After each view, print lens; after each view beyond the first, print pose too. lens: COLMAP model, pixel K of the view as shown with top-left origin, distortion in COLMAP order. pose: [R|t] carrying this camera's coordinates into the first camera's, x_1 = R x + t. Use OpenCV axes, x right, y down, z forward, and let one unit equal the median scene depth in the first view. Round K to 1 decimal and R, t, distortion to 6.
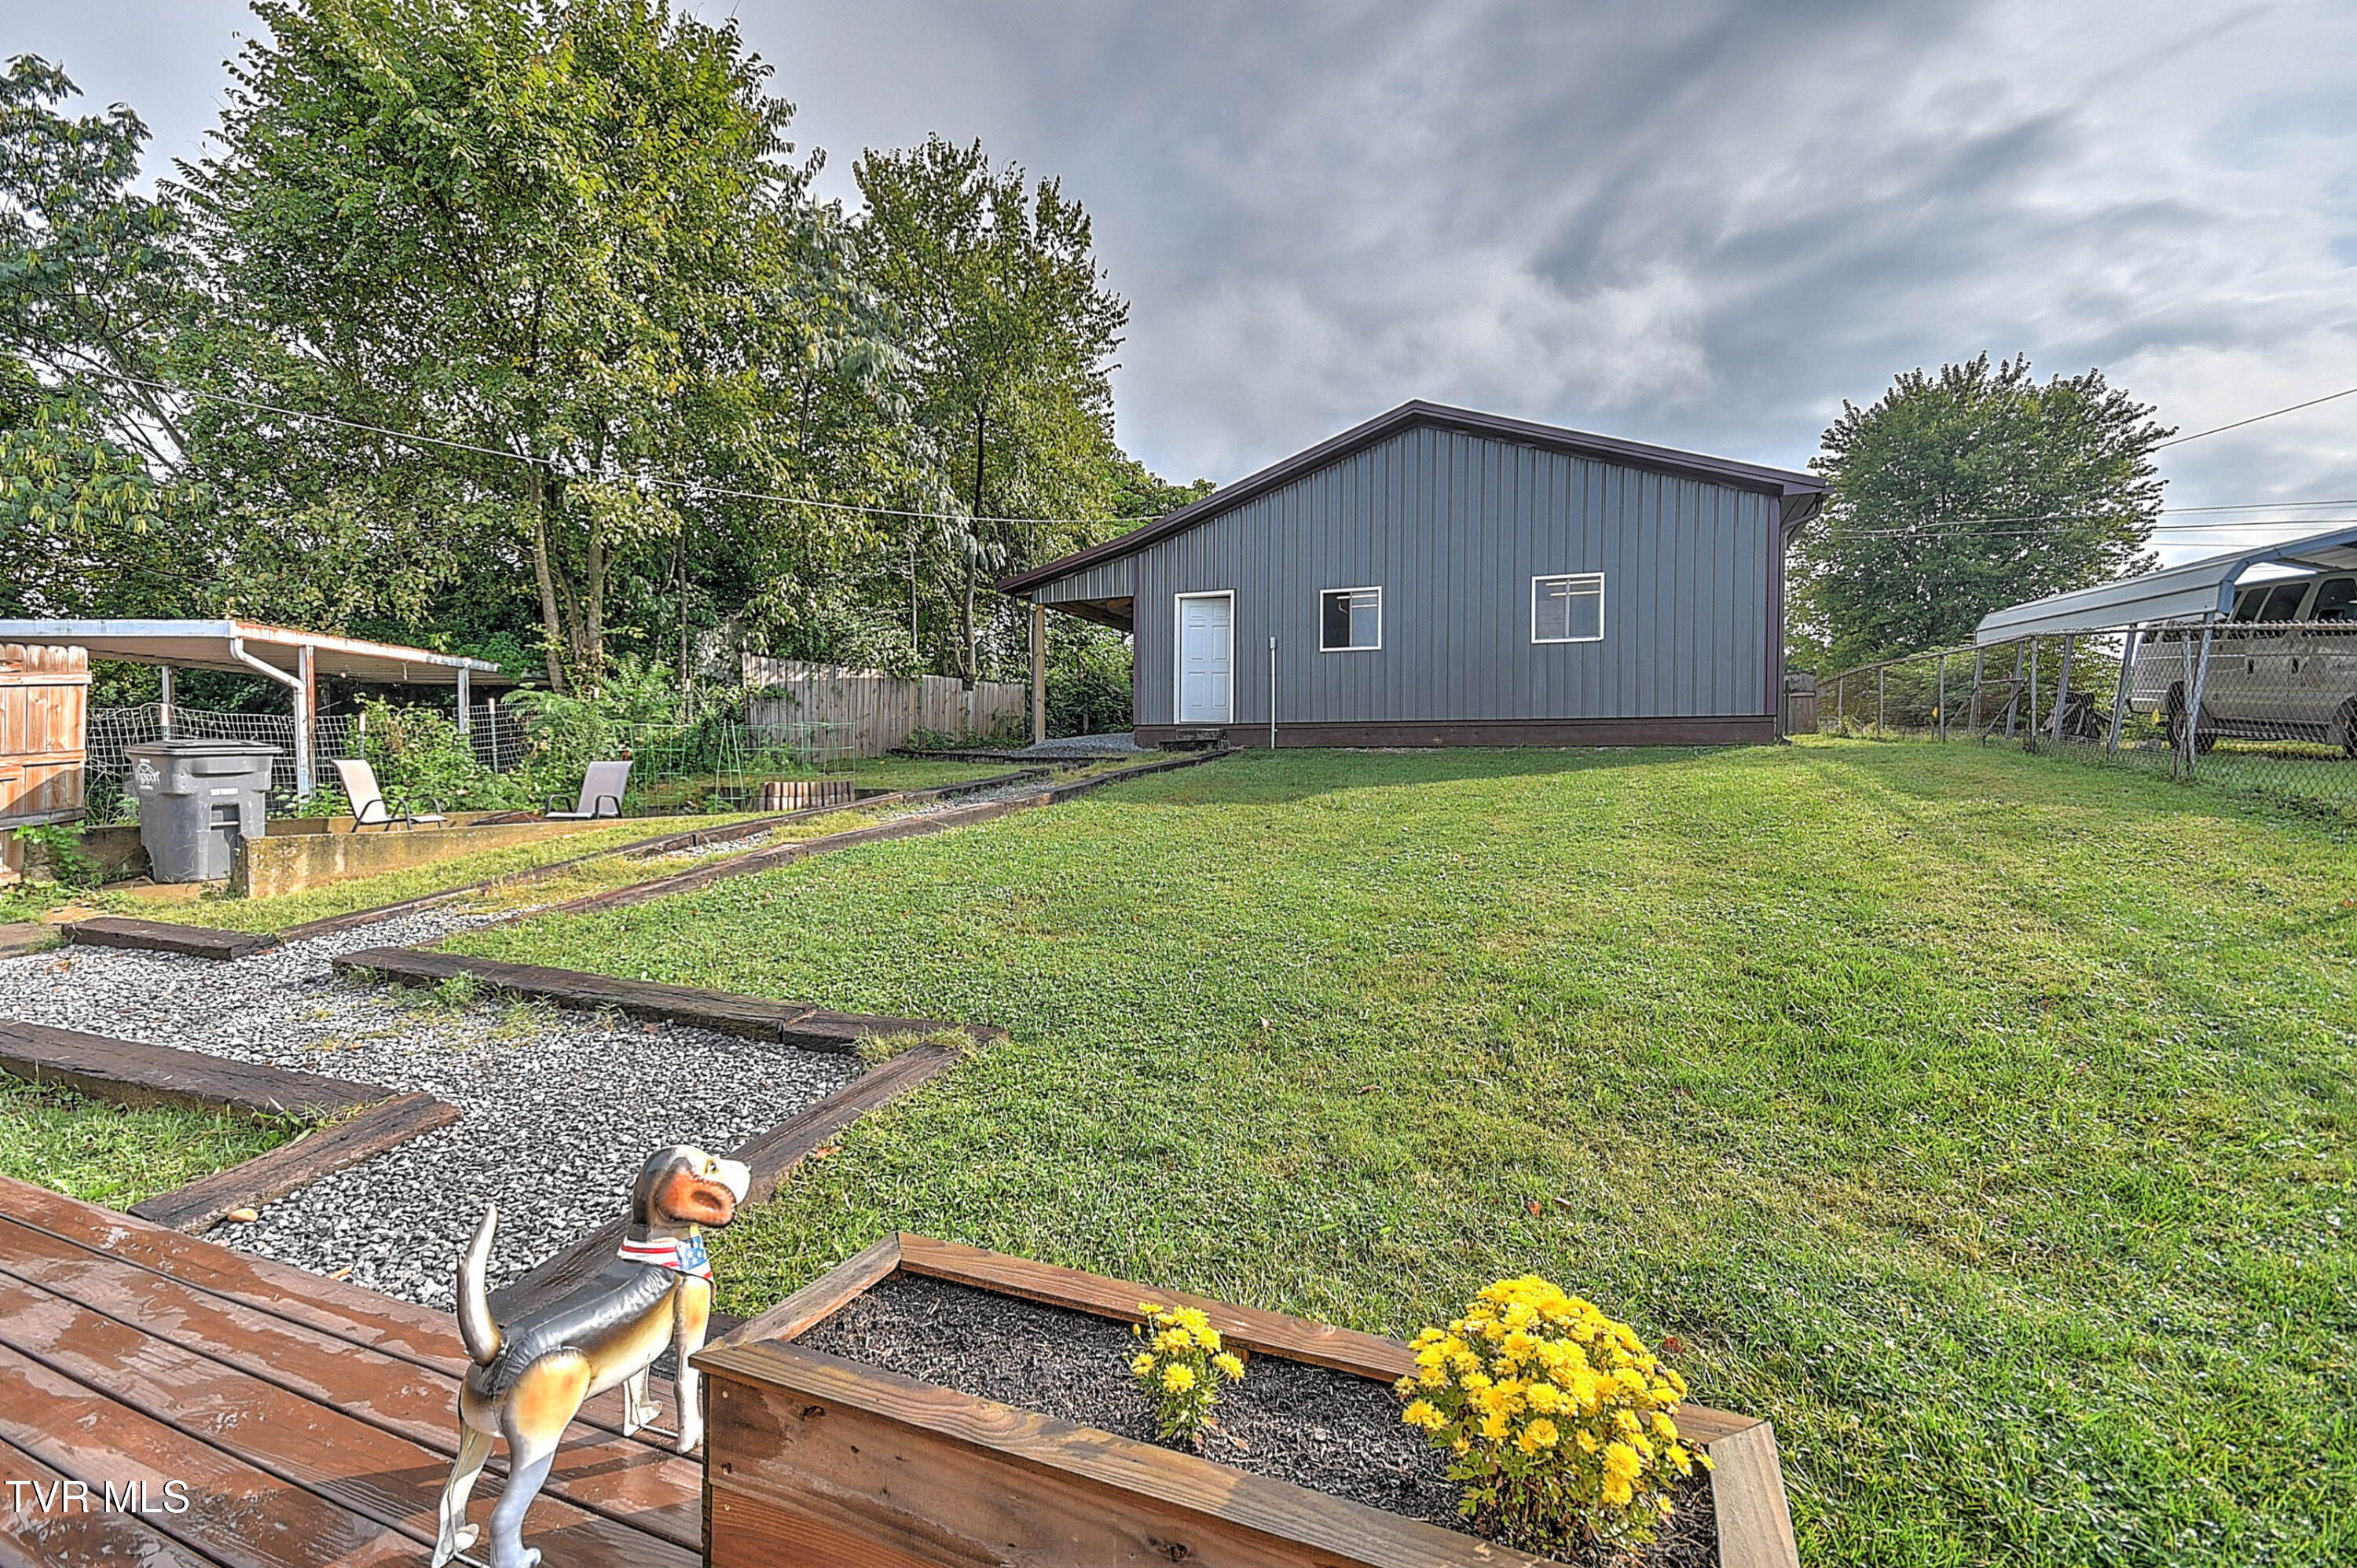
lens RADIAL K [[1037.8, 0, 1164.2], [0, 1037.8, 784.8], [0, 0, 1]] dist [0.016968, -0.013717]
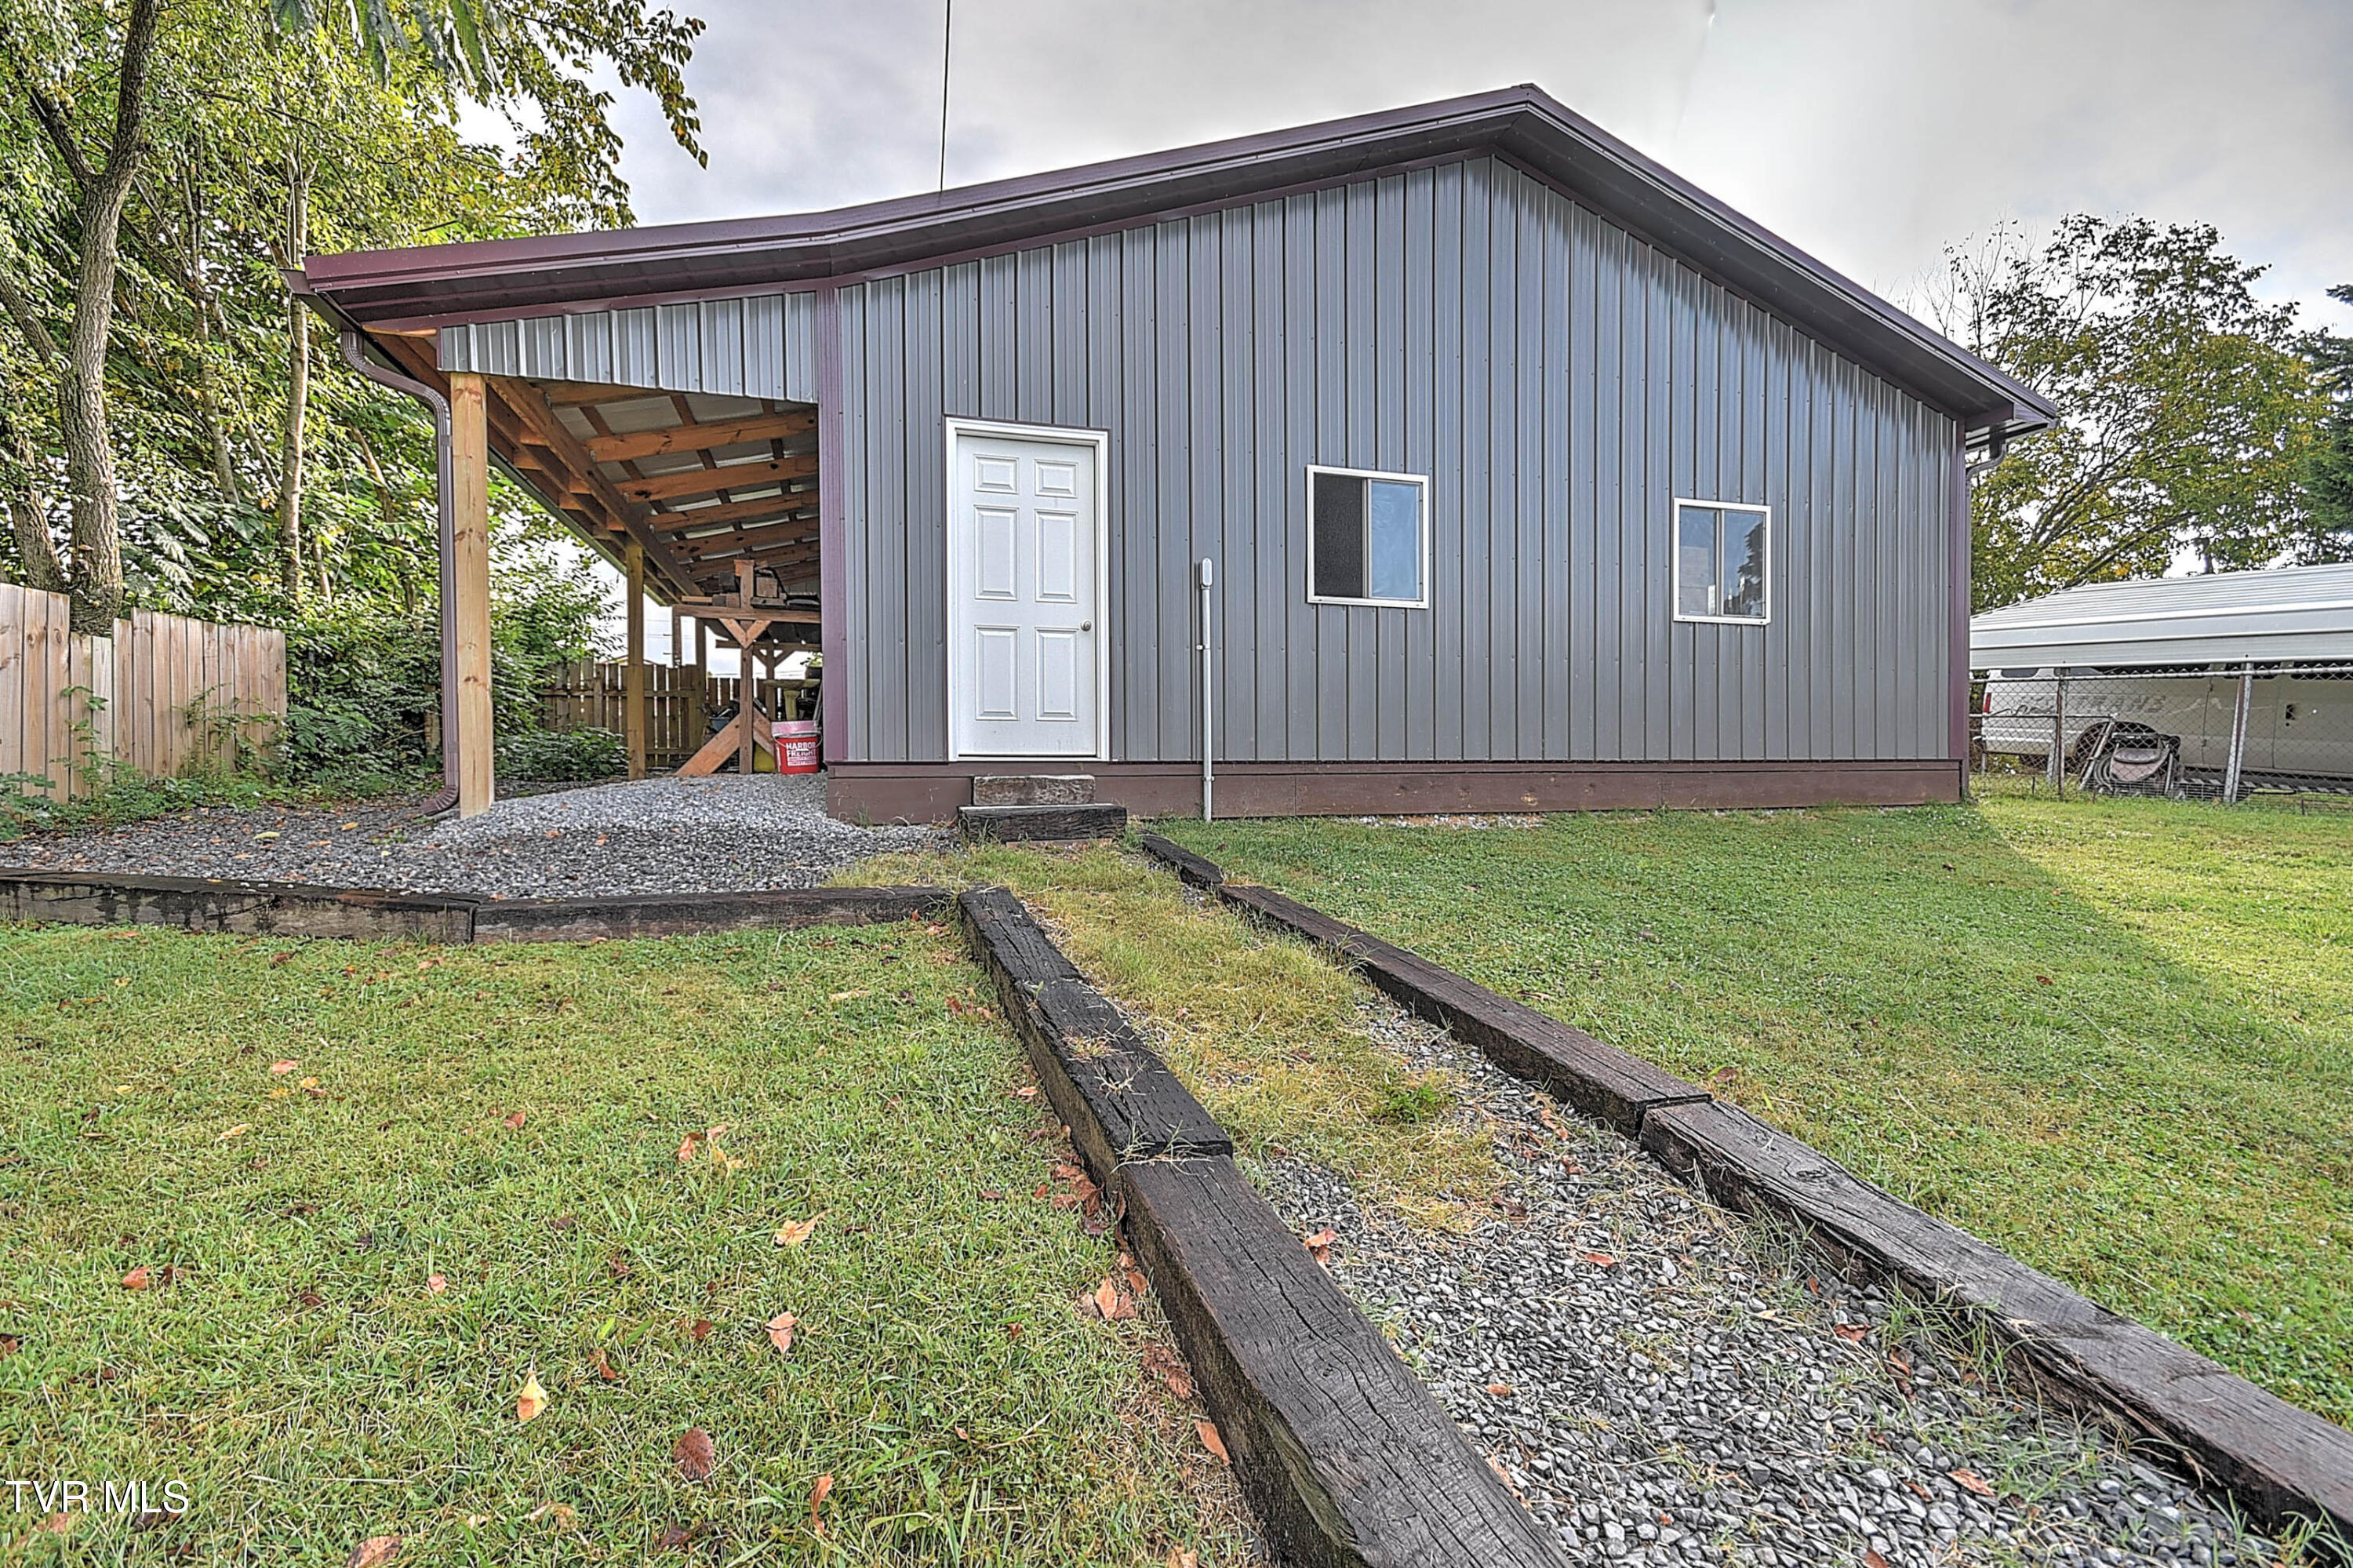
lens RADIAL K [[1036.2, 0, 1162.2], [0, 1036.2, 784.8], [0, 0, 1]] dist [0.016968, -0.013717]
pose [[0.765777, -0.018731, 0.642834, -0.182977], [0.016641, 0.999818, 0.009310, -0.054283], [-0.642891, 0.003568, 0.765949, 0.687095]]
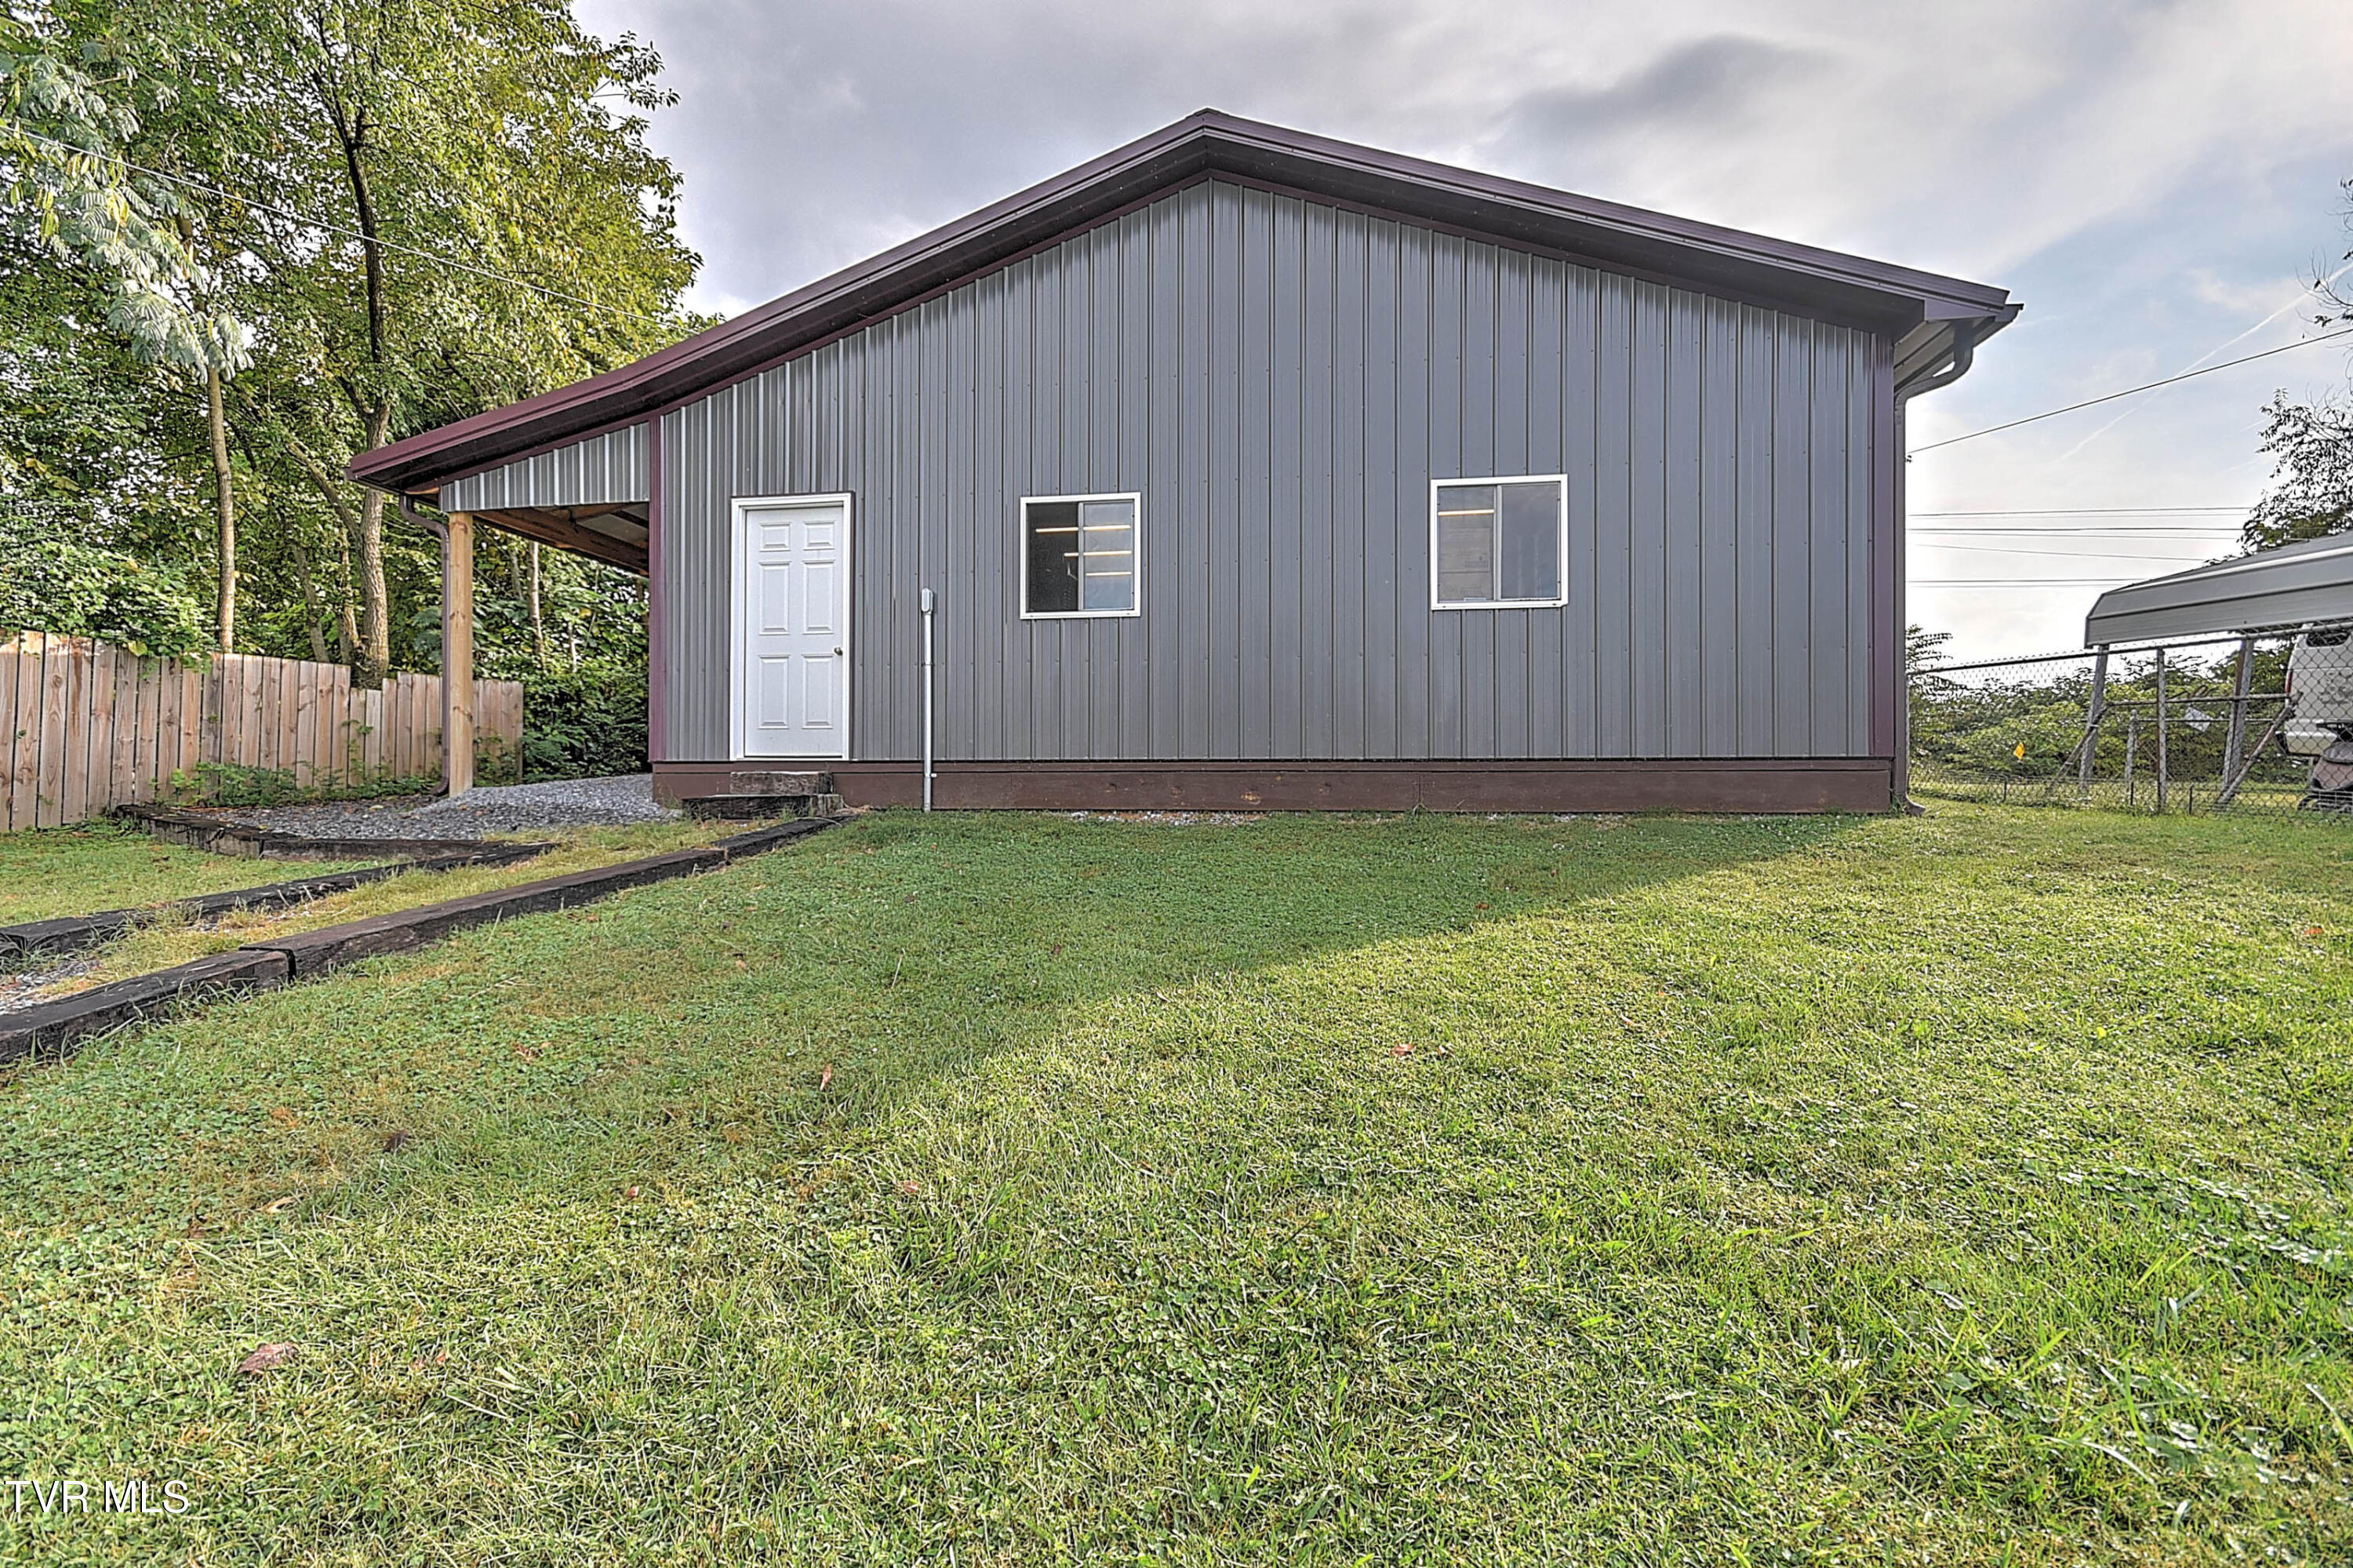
lens RADIAL K [[1036.2, 0, 1162.2], [0, 1036.2, 784.8], [0, 0, 1]] dist [0.016968, -0.013717]
pose [[0.971362, -0.001366, 0.237599, 0.095342], [0.006091, 0.999798, -0.019154, -0.037702], [-0.237525, 0.020053, 0.971174, 0.490493]]
